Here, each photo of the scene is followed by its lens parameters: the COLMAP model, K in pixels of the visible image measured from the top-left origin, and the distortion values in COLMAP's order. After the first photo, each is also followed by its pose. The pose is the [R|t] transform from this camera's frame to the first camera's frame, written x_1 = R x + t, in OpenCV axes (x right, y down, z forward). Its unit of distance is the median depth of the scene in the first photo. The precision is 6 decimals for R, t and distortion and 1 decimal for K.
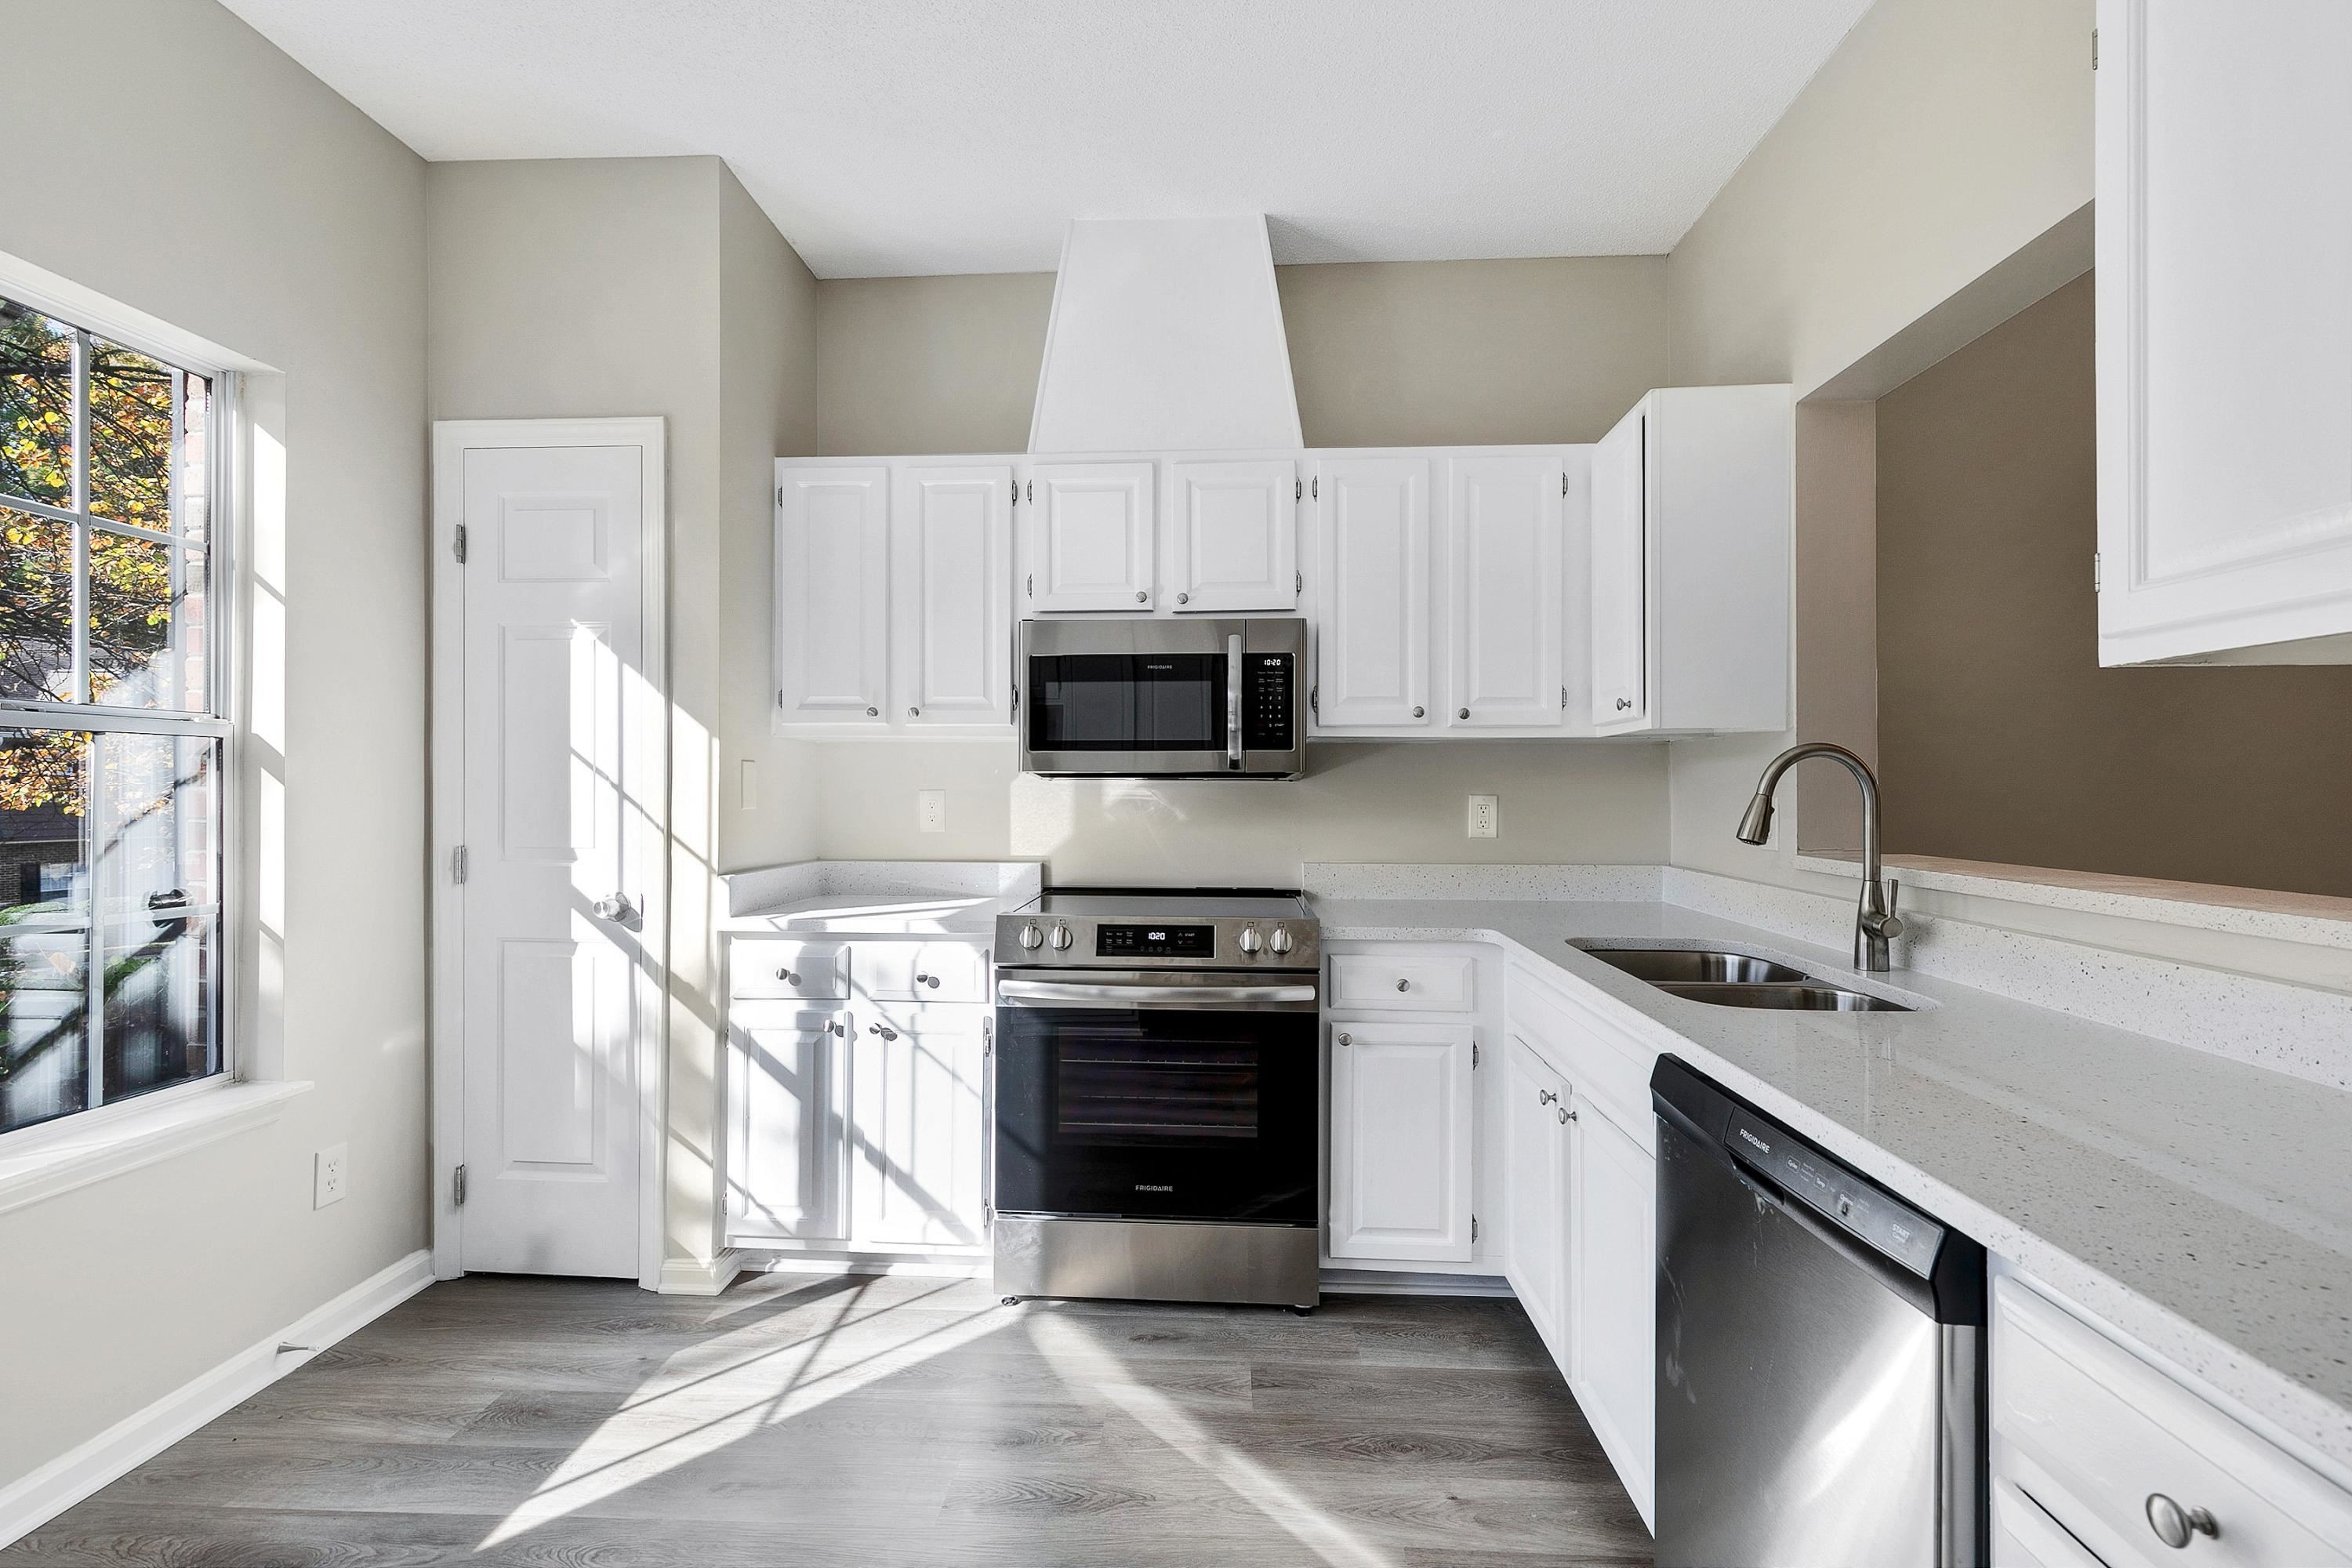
lens RADIAL K [[1075.3, 0, 1140.6], [0, 1075.3, 791.8], [0, 0, 1]] dist [0.001597, -0.000345]
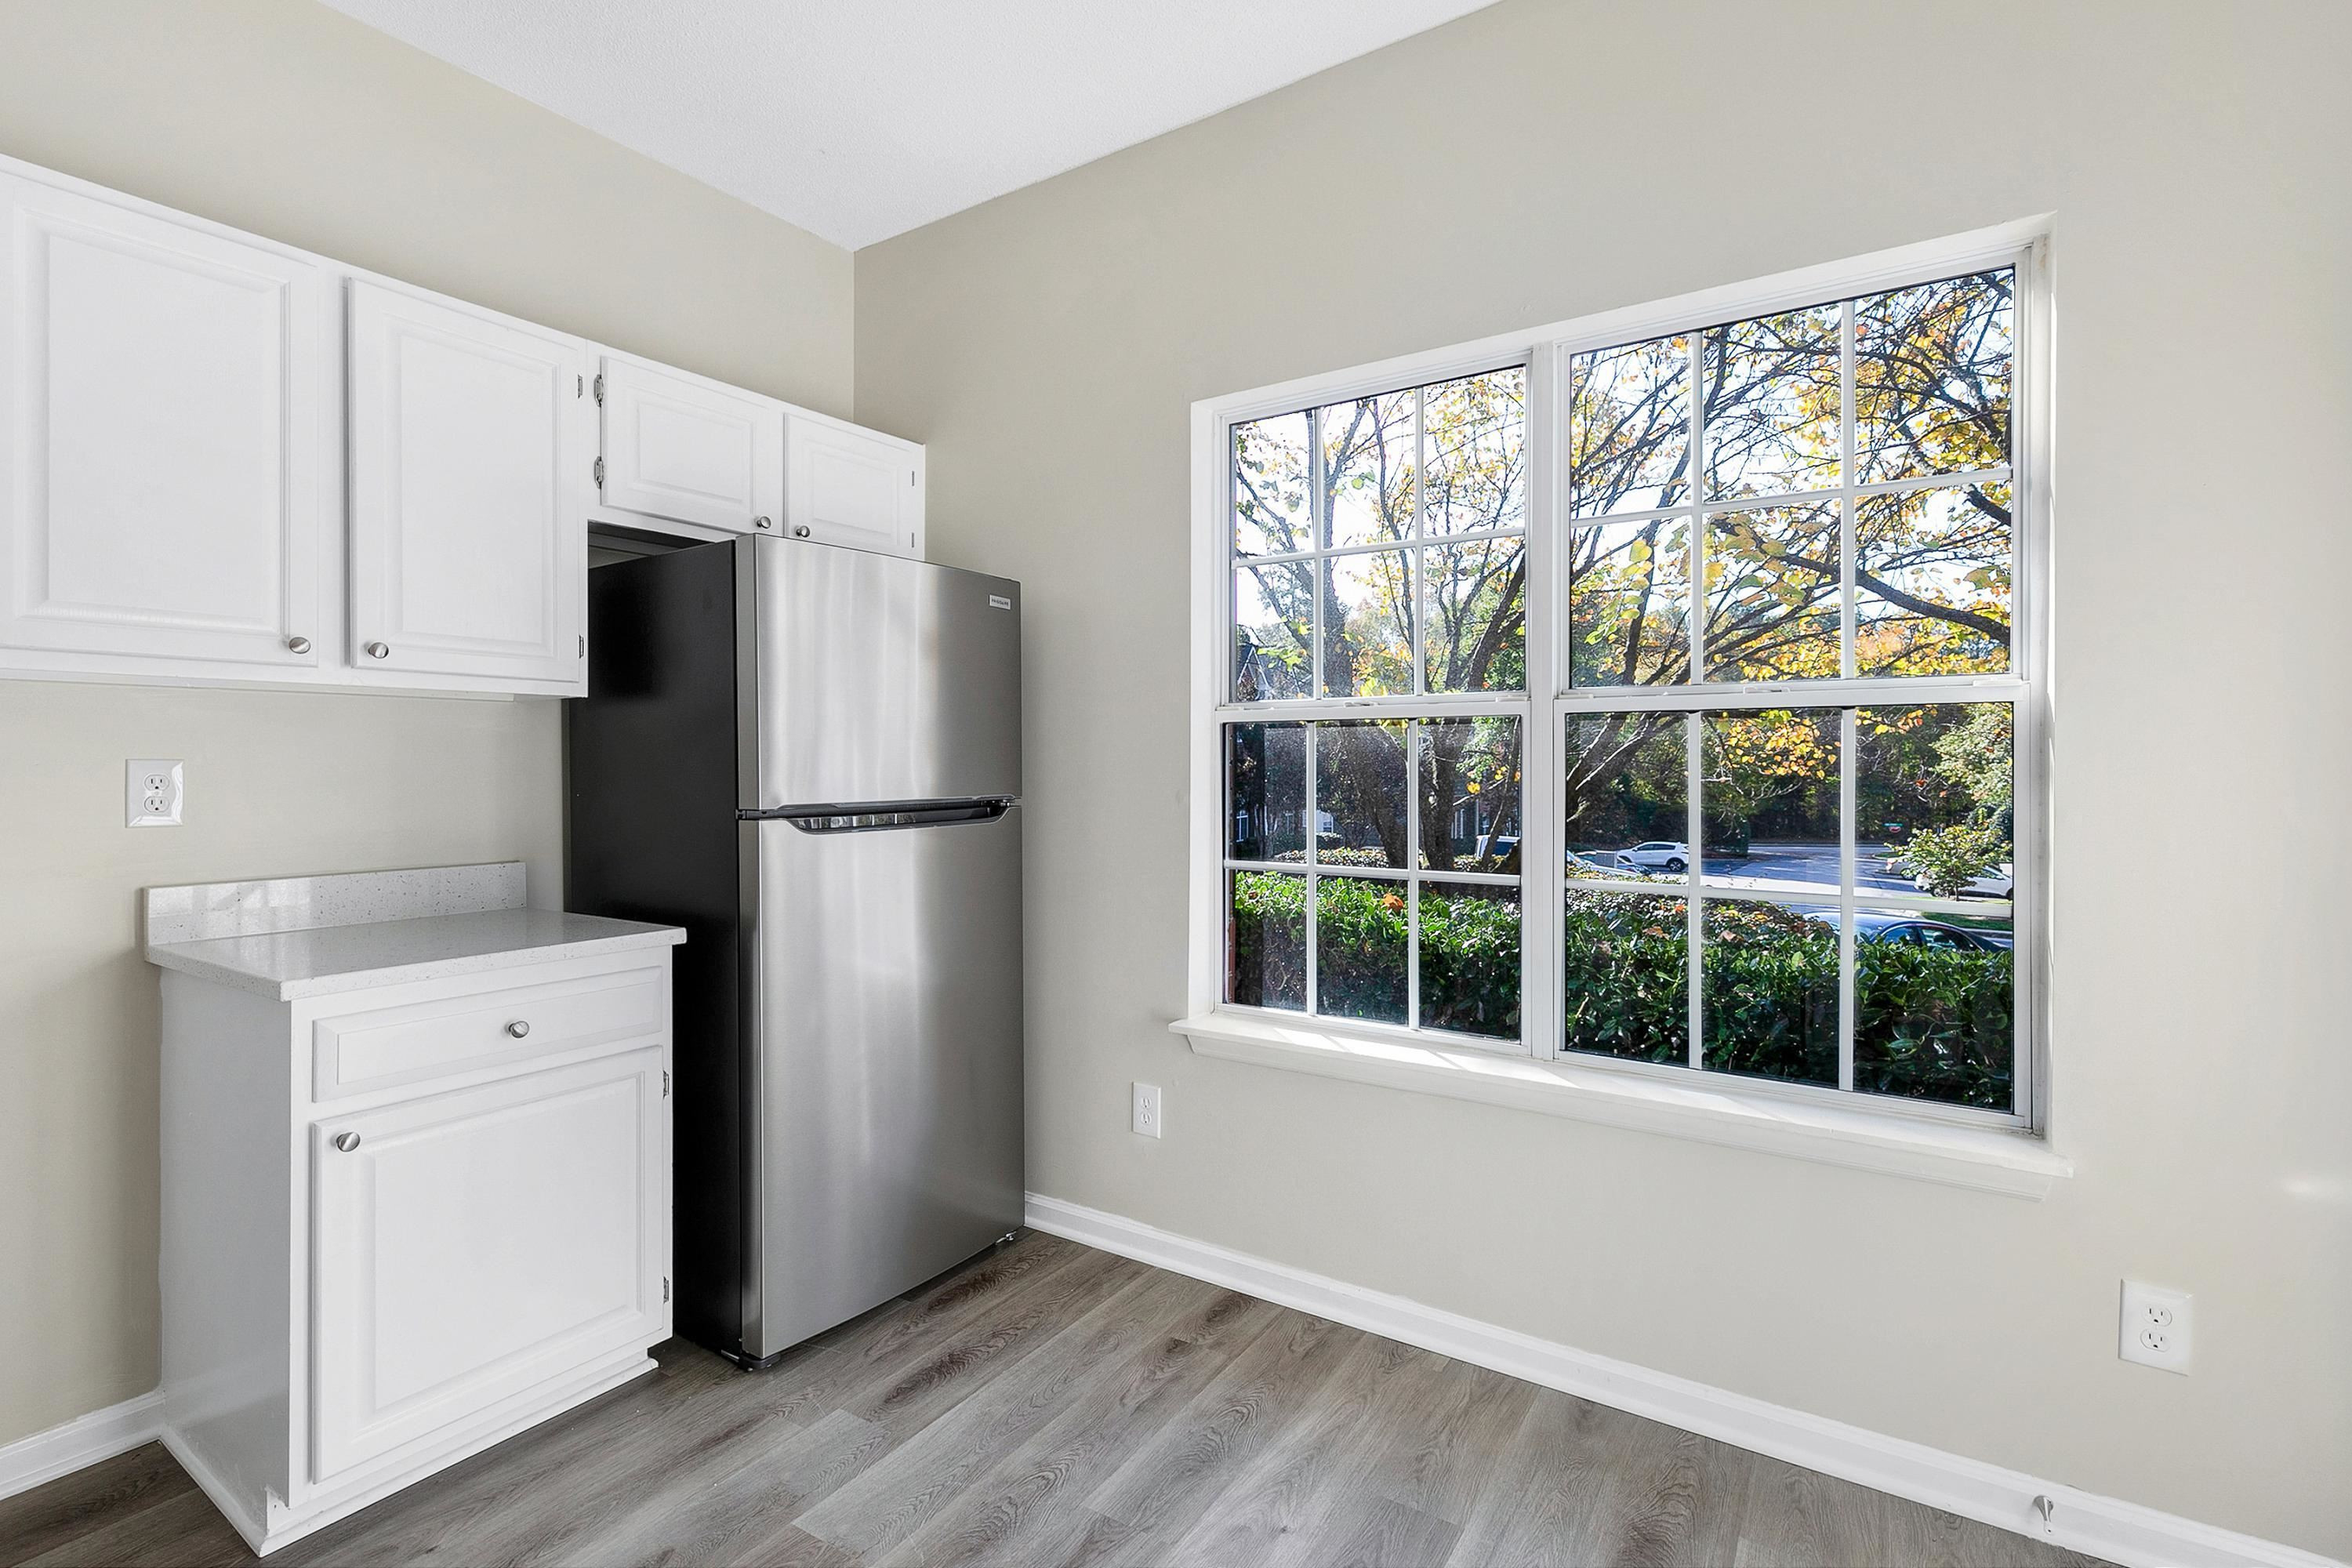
lens RADIAL K [[1065.7, 0, 1171.9], [0, 1065.7, 769.9], [0, 0, 1]] dist [0.000410, -0.000269]
pose [[-0.484120, 0.002633, -0.874997, 0.135944], [-0.001273, 0.999992, 0.003714, 0.000263], [0.875000, 0.002912, -0.484113, 0.739553]]
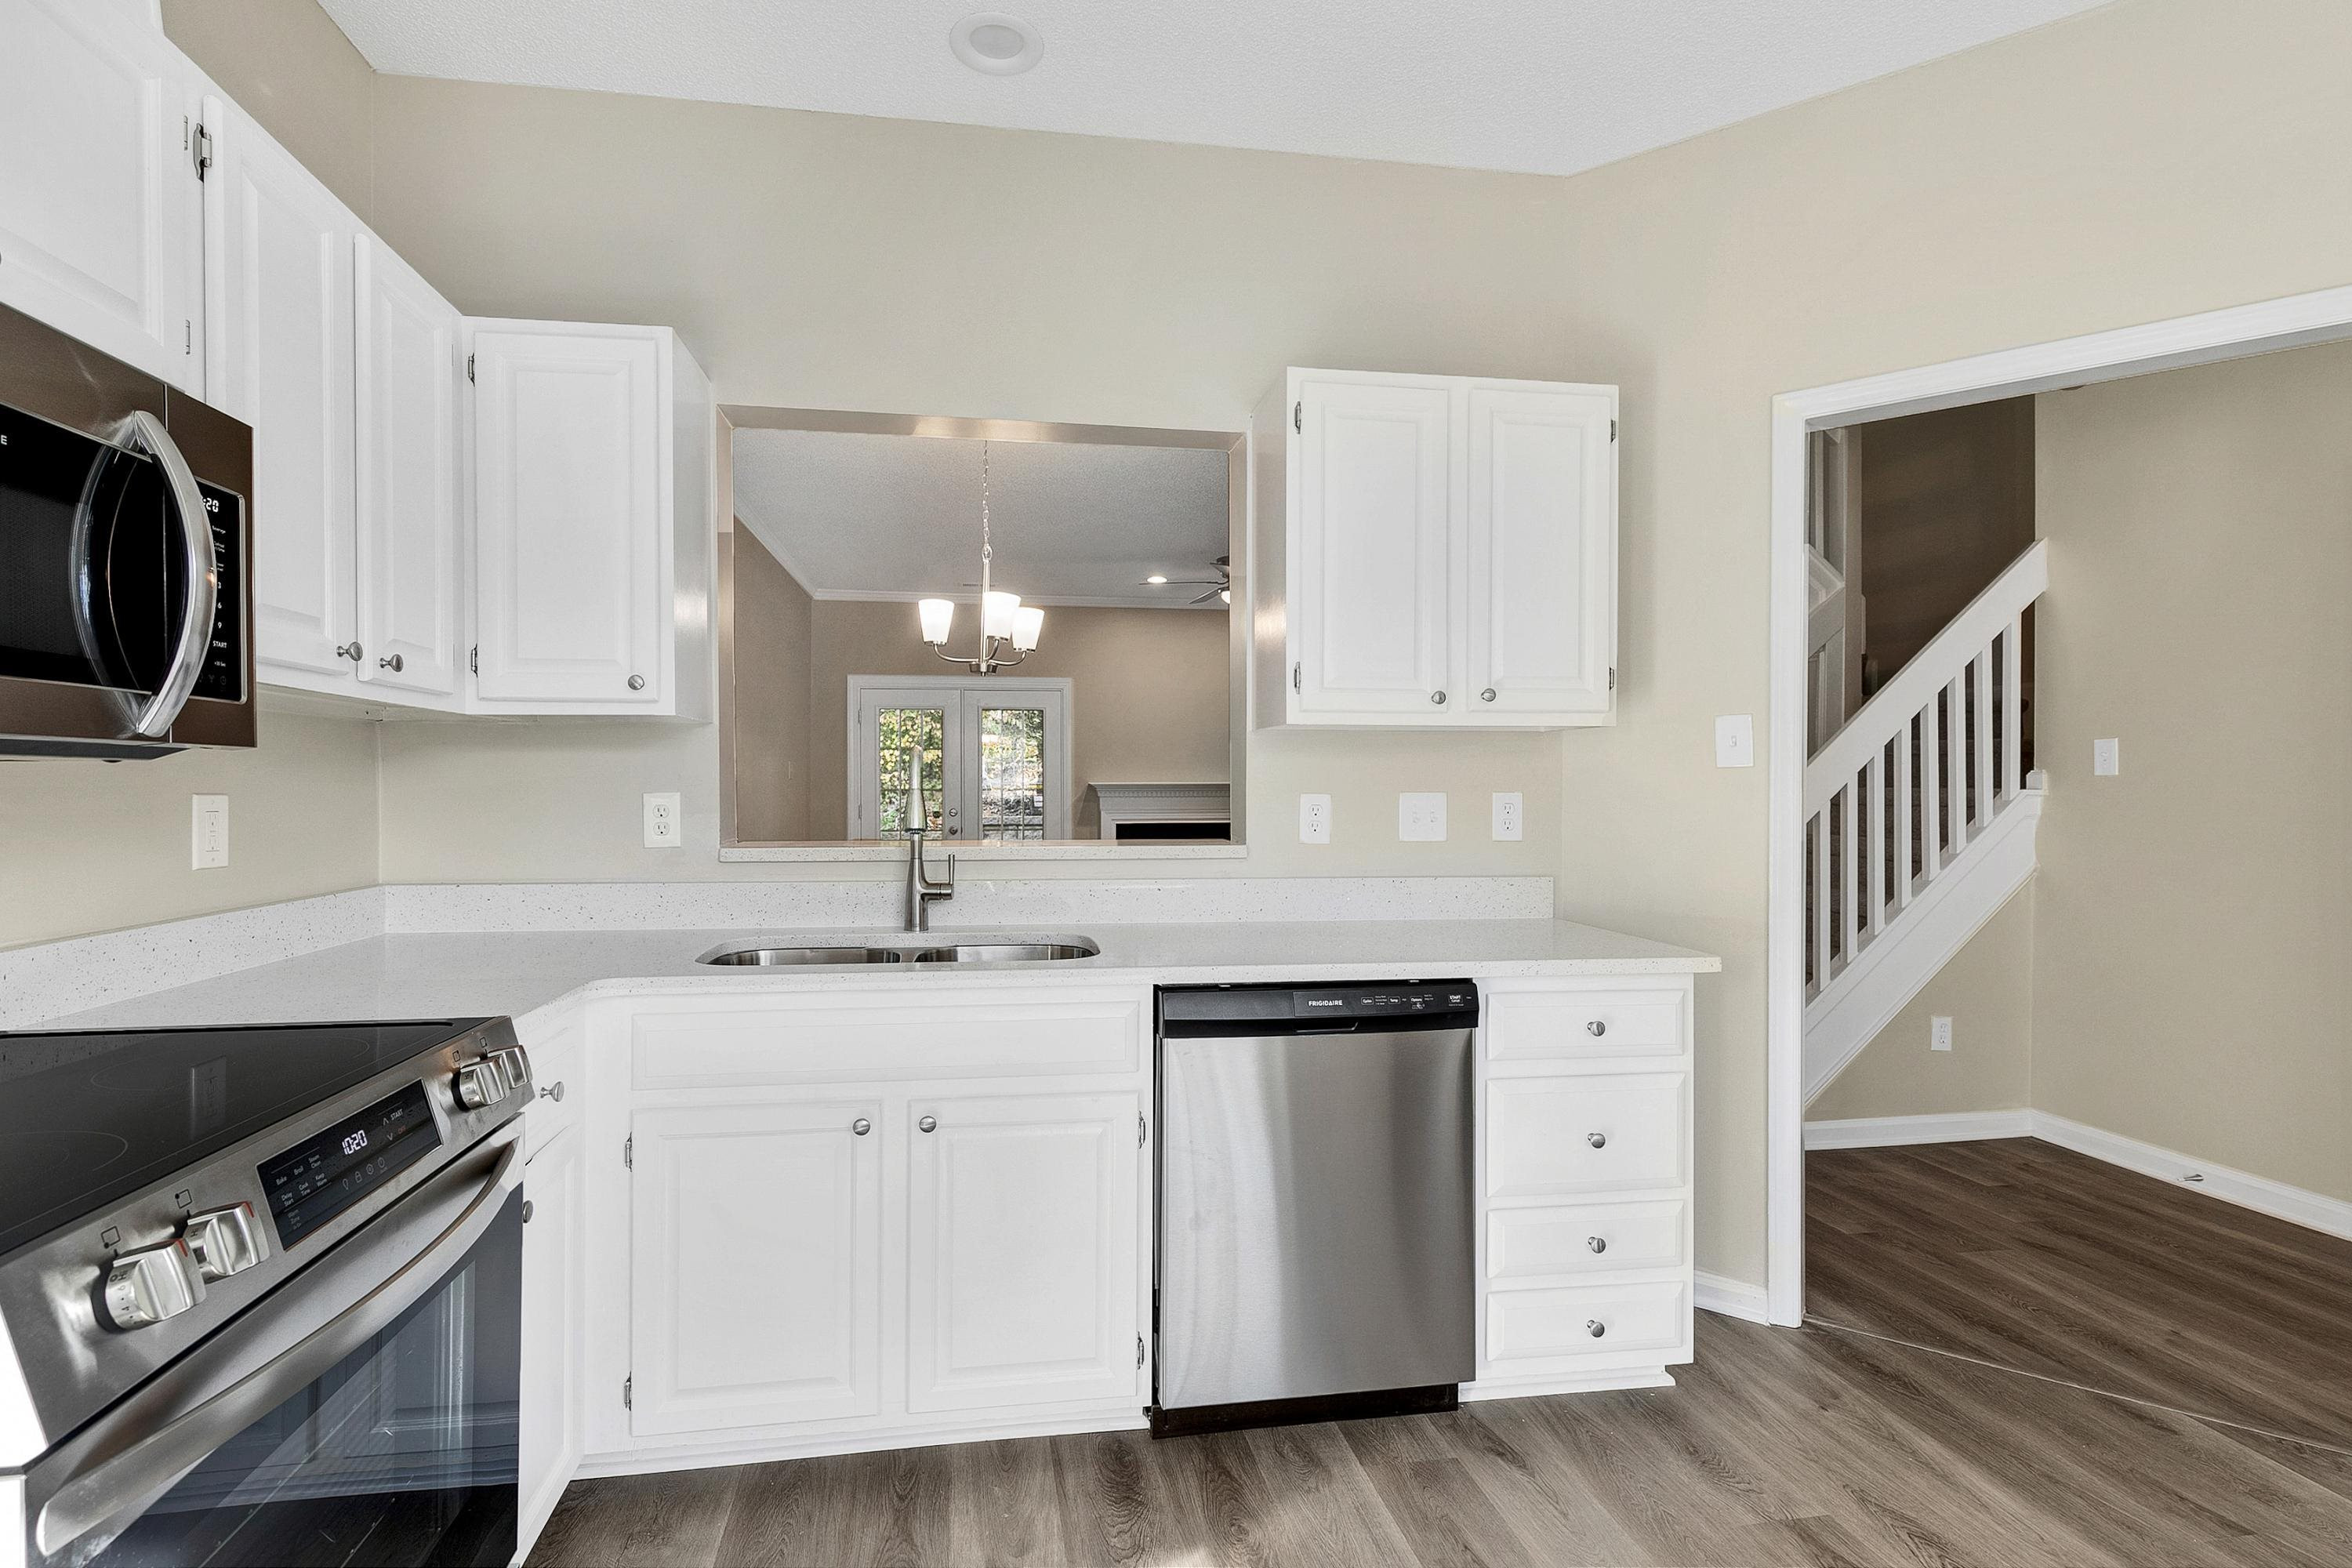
lens RADIAL K [[1092.3, 0, 1139.9], [0, 1092.3, 789.2], [0, 0, 1]] dist [0.007401, -0.000377]
pose [[-0.237161, -0.005369, 0.971456, -0.448491], [0.000018, 0.999985, 0.005531, -0.003171], [-0.971470, 0.001329, -0.237157, 0.779694]]
